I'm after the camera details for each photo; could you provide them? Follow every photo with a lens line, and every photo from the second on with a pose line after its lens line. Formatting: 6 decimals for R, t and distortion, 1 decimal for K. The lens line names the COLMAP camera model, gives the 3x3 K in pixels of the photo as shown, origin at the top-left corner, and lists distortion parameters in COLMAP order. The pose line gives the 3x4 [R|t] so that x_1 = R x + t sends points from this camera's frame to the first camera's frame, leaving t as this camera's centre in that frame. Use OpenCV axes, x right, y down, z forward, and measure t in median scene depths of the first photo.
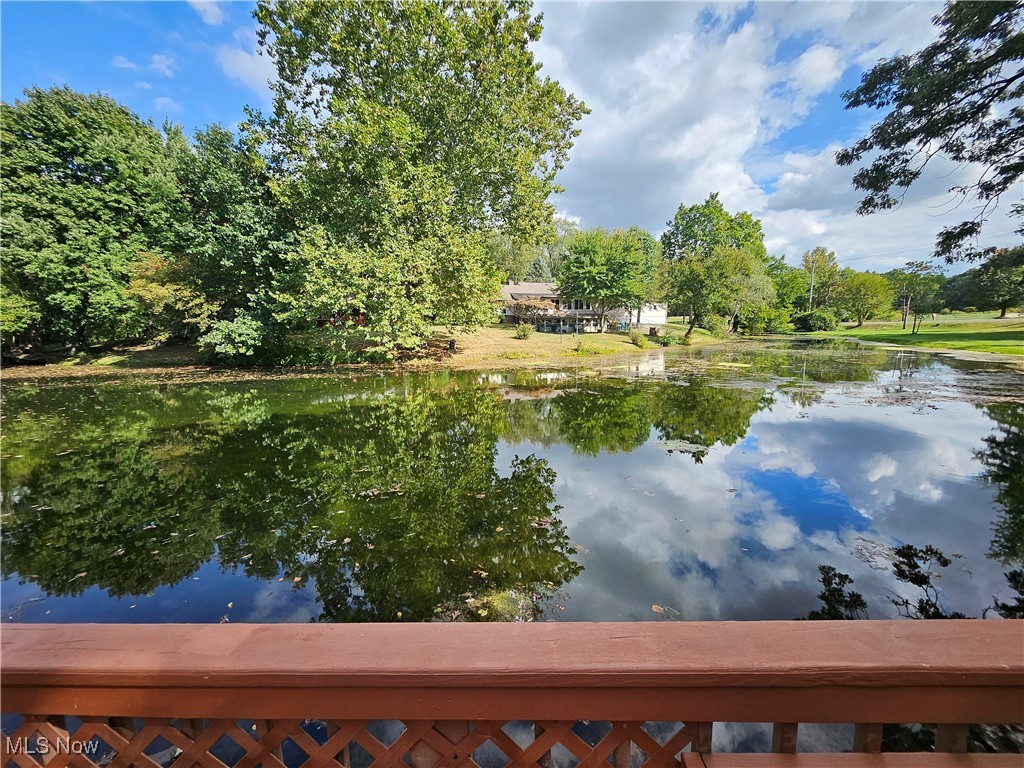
lens RADIAL K [[401.3, 0, 500.0], [0, 401.3, 384.9], [0, 0, 1]] dist [0.001801, -0.001545]
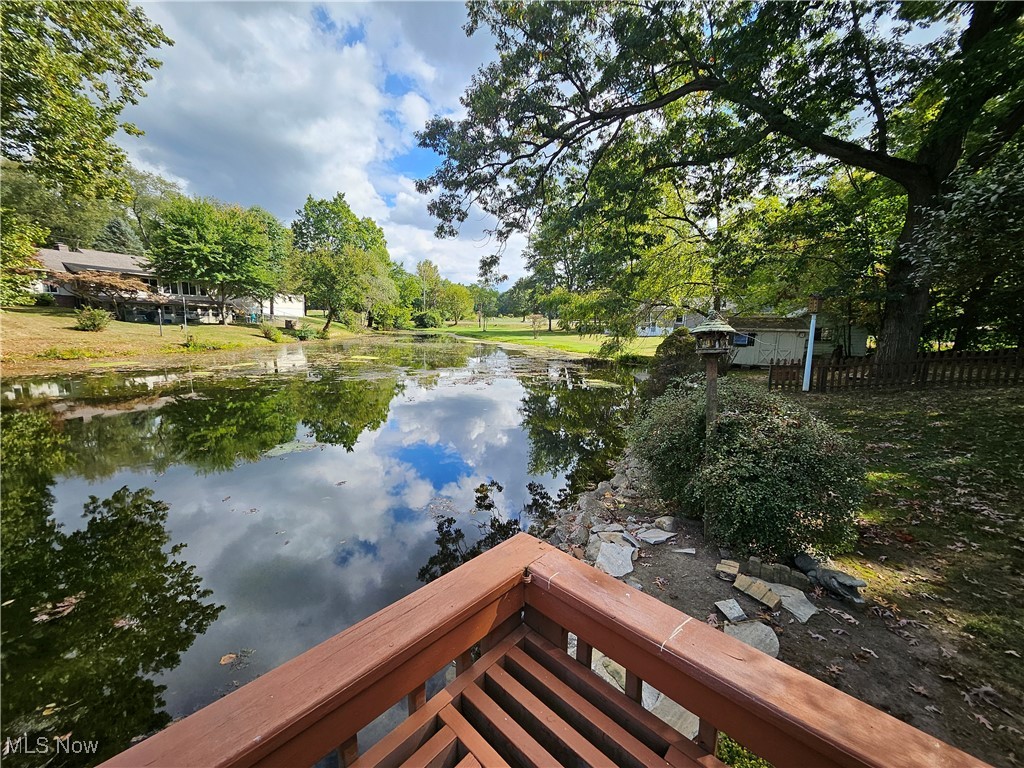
lens RADIAL K [[401.3, 0, 498.4], [0, 401.3, 384.0], [0, 0, 1]] dist [0.001801, -0.001545]
pose [[0.679113, -0.081037, 0.729547, 0.027832], [0.070945, 0.996481, 0.044648, -0.001529], [-0.730597, 0.021436, 0.682472, 0.000433]]
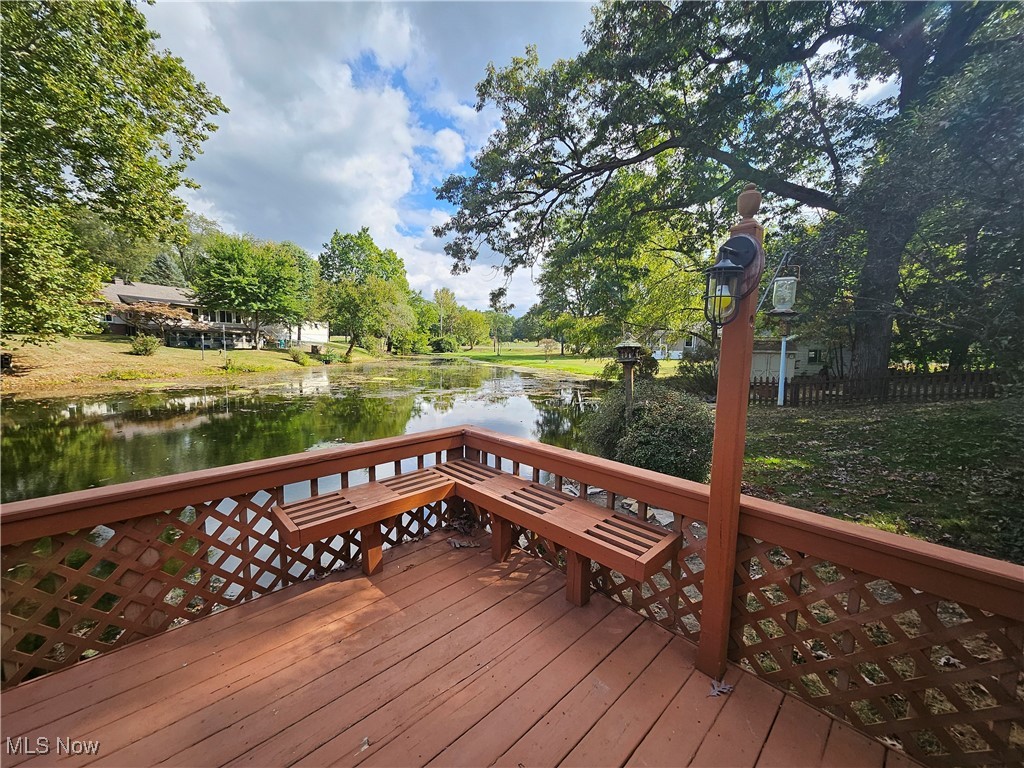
lens RADIAL K [[401.3, 0, 498.1], [0, 401.3, 381.9], [0, 0, 1]] dist [0.001801, -0.001545]
pose [[0.708608, -0.032915, 0.704834, -0.008543], [0.070512, 0.997214, -0.024321, 0.008946], [-0.702070, 0.066933, 0.708955, -0.053217]]
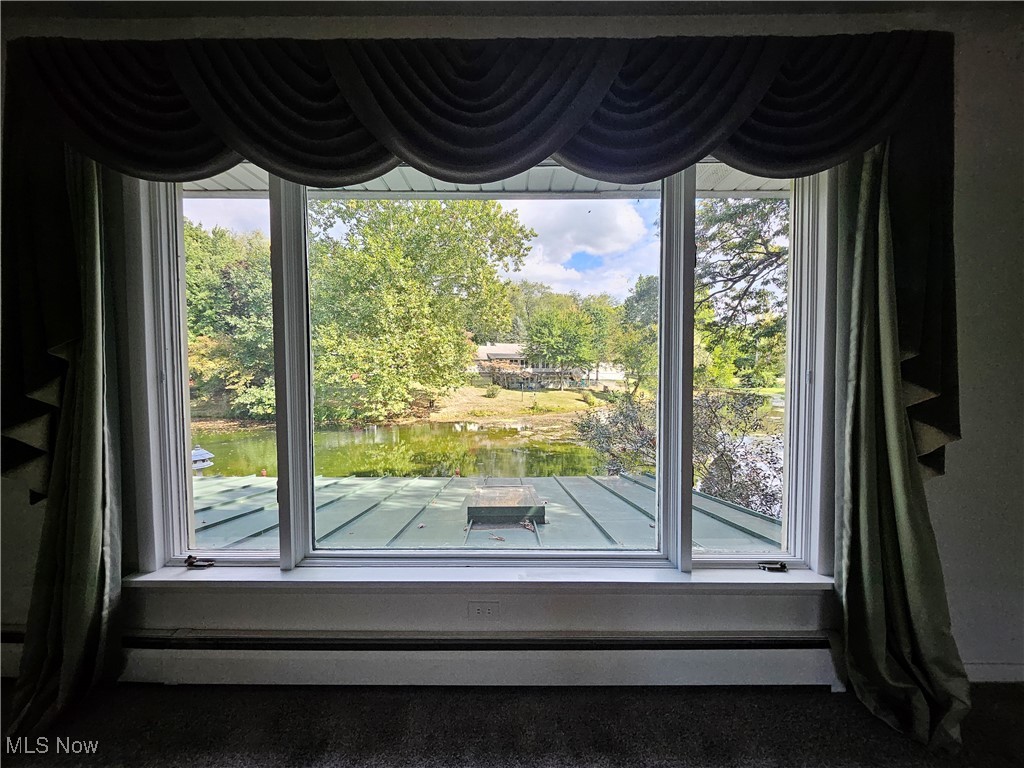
lens RADIAL K [[401.3, 0, 502.5], [0, 401.3, 382.2], [0, 0, 1]] dist [0.001801, -0.001545]
pose [[0.999441, 0.016722, 0.028935, 0.073341], [-0.013615, 0.994440, -0.104419, -0.043711], [-0.030520, 0.103967, 0.994112, -0.294675]]
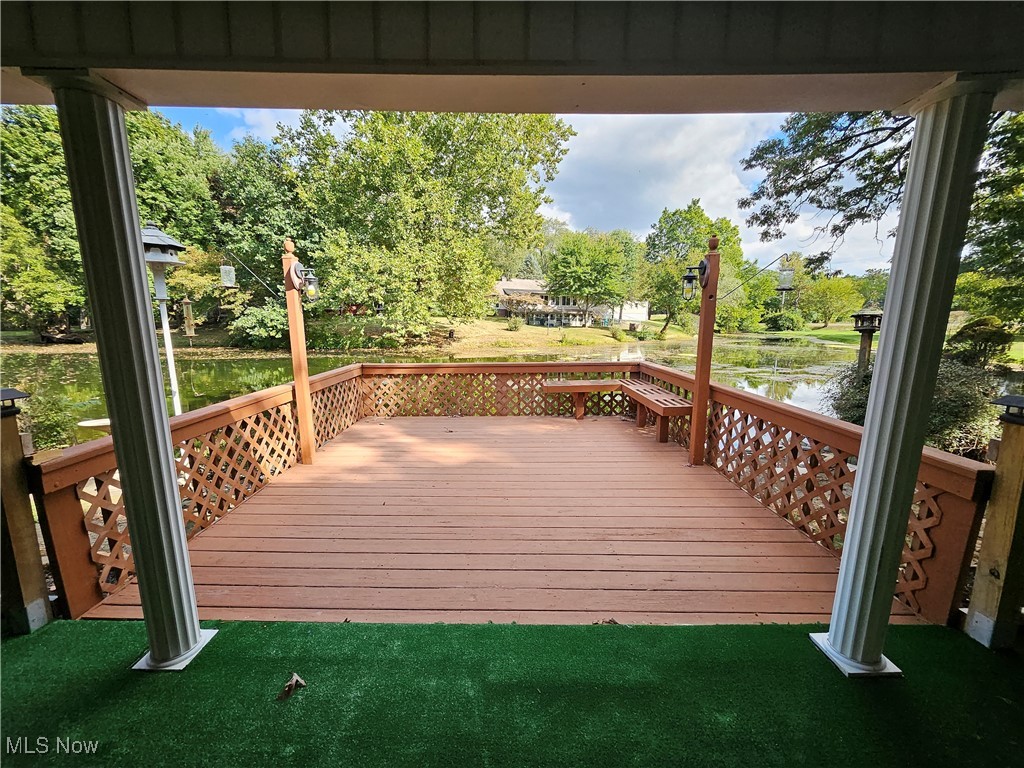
lens RADIAL K [[401.3, 0, 500.1], [0, 401.3, 381.7], [0, 0, 1]] dist [0.001801, -0.001545]
pose [[0.999459, 0.019305, 0.026624, -0.010664], [-0.019510, 0.999782, 0.007478, 0.026105], [-0.026474, -0.007994, 0.999618, -0.150131]]
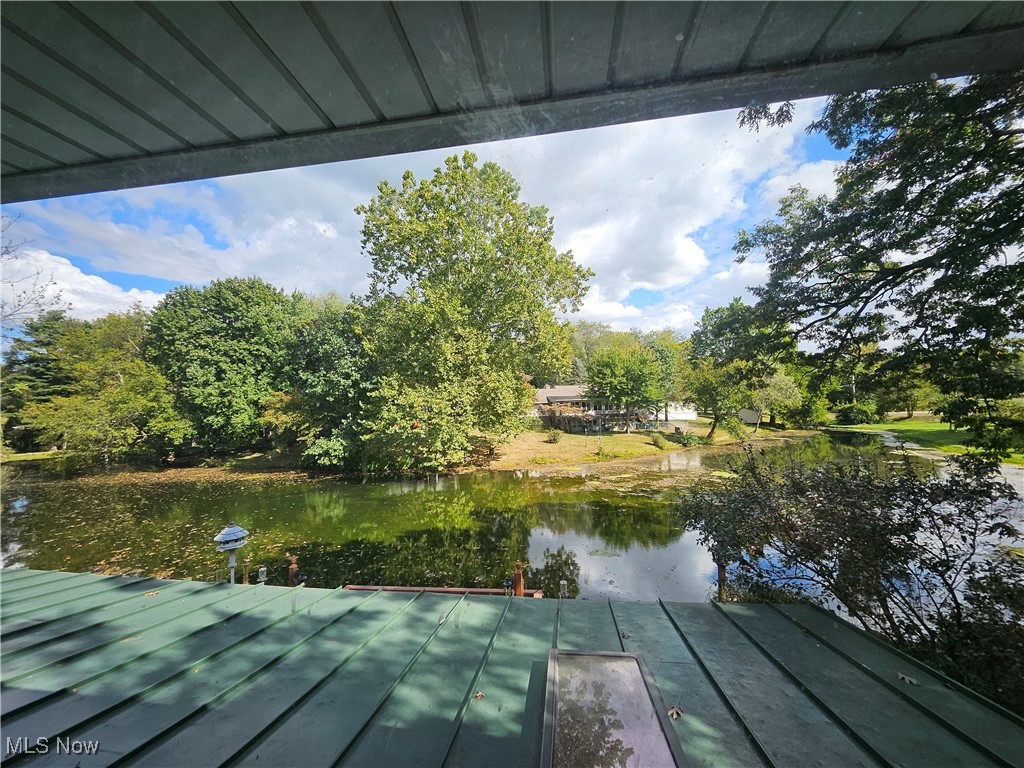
lens RADIAL K [[401.3, 0, 499.5], [0, 401.3, 384.2], [0, 0, 1]] dist [0.001801, -0.001545]
pose [[0.991953, -0.020081, -0.125003, 0.069419], [-0.005533, 0.979523, -0.201256, -0.060687], [0.126484, 0.200328, 0.971530, -0.250236]]
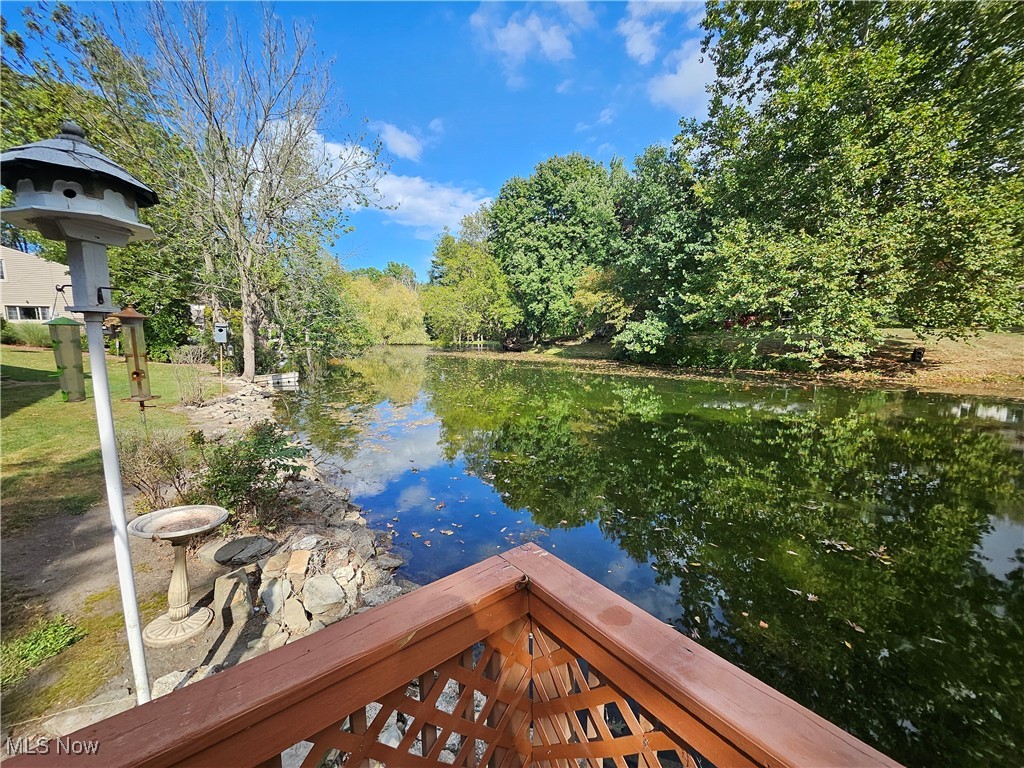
lens RADIAL K [[401.3, 0, 497.7], [0, 401.3, 383.2], [0, 0, 1]] dist [0.001801, -0.001545]
pose [[0.628823, 0.113962, -0.769151, -0.040903], [-0.119904, 0.991581, 0.048890, 0.001419], [0.768248, 0.061481, 0.637194, -0.000359]]
